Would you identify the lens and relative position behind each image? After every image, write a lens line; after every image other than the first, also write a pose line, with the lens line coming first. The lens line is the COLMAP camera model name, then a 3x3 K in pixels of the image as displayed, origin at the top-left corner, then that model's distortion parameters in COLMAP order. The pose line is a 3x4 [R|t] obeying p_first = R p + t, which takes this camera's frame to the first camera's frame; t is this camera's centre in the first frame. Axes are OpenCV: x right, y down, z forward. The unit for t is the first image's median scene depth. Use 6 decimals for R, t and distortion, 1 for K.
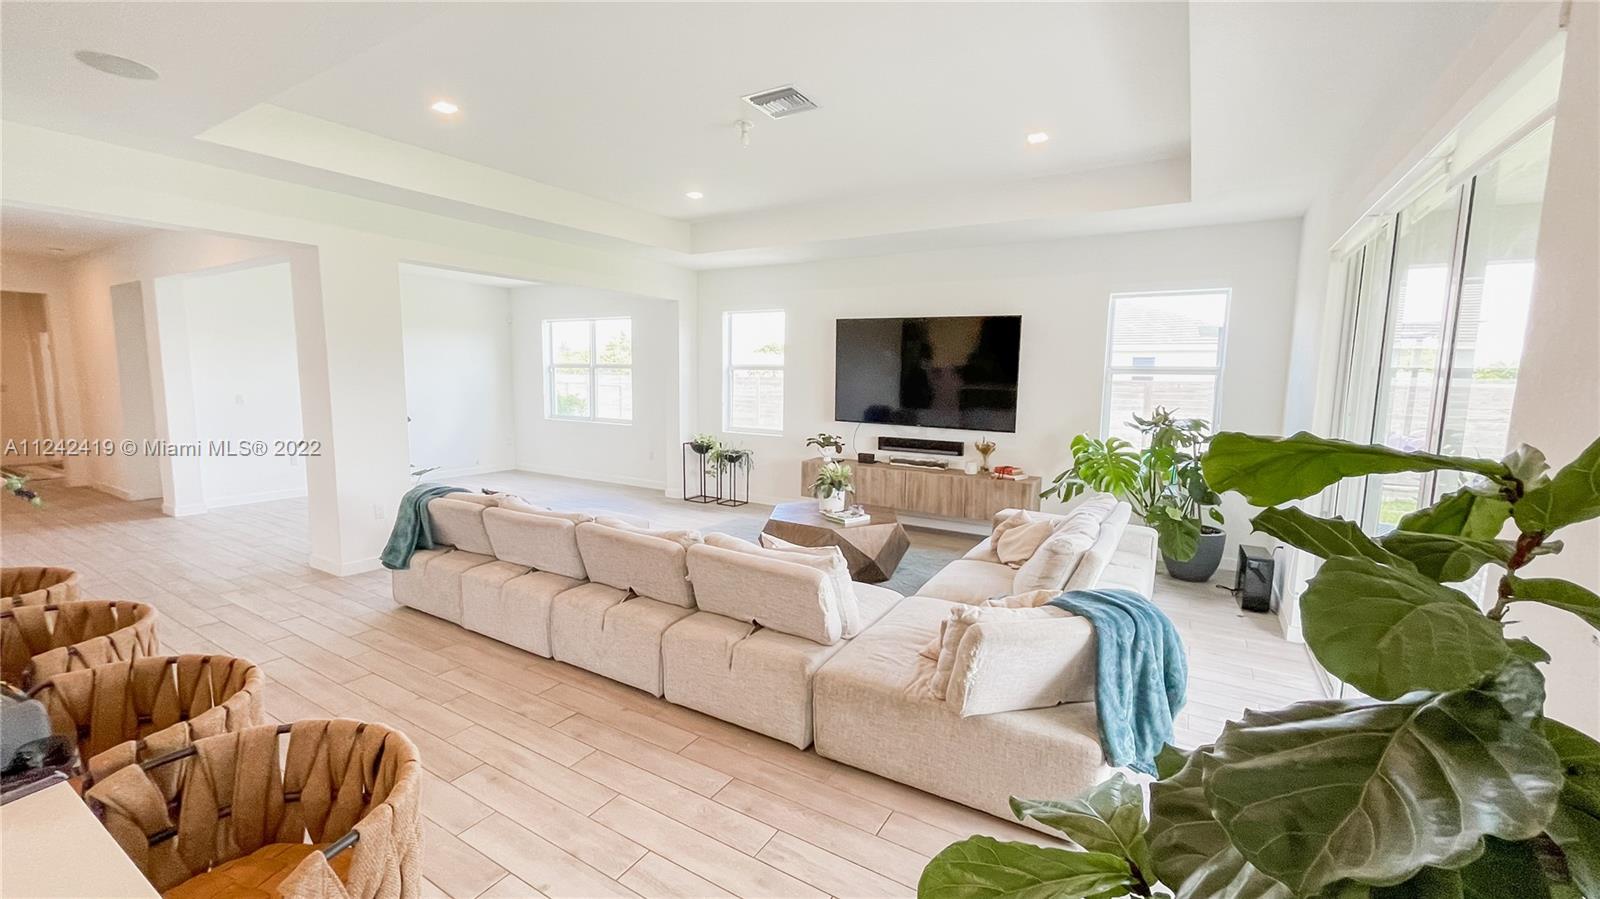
lens RADIAL K [[646.7, 0, 789.7], [0, 646.7, 448.1], [0, 0, 1]] dist [-0.001618, -0.000235]
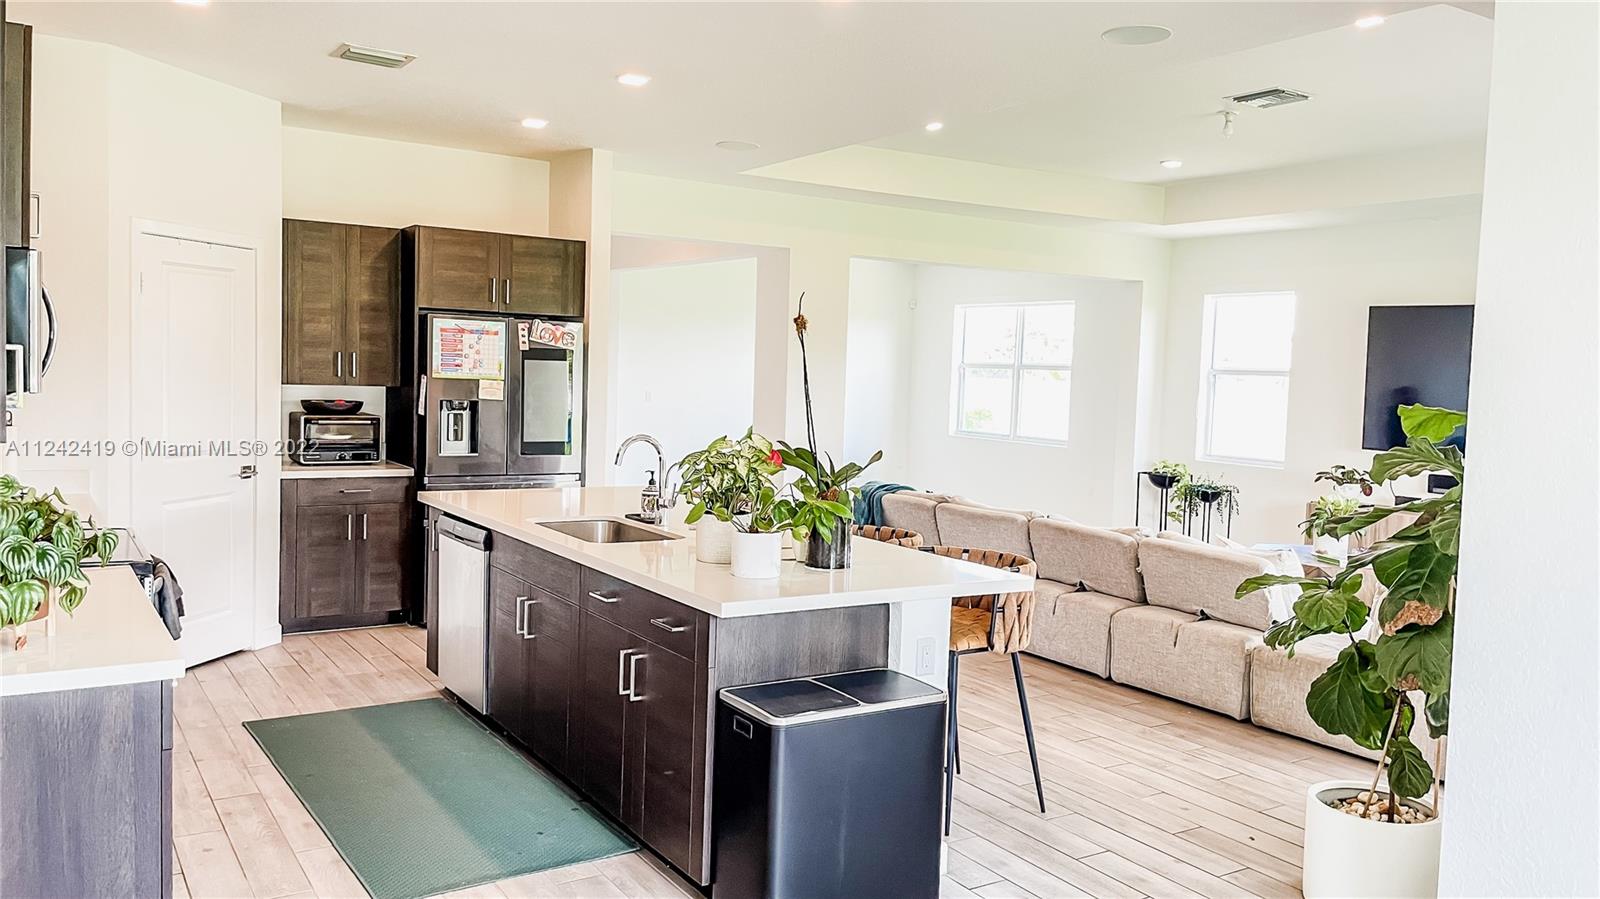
lens RADIAL K [[1204.4, 0, 794.6], [0, 1204.4, 439.3], [0, 0, 1]] dist [0.043950, -0.000238]
pose [[0.904103, 0.042668, -0.425179, 0.092873], [-0.069901, 0.996367, -0.048649, 0.069836], [0.421559, 0.073704, 0.903801, -0.584344]]
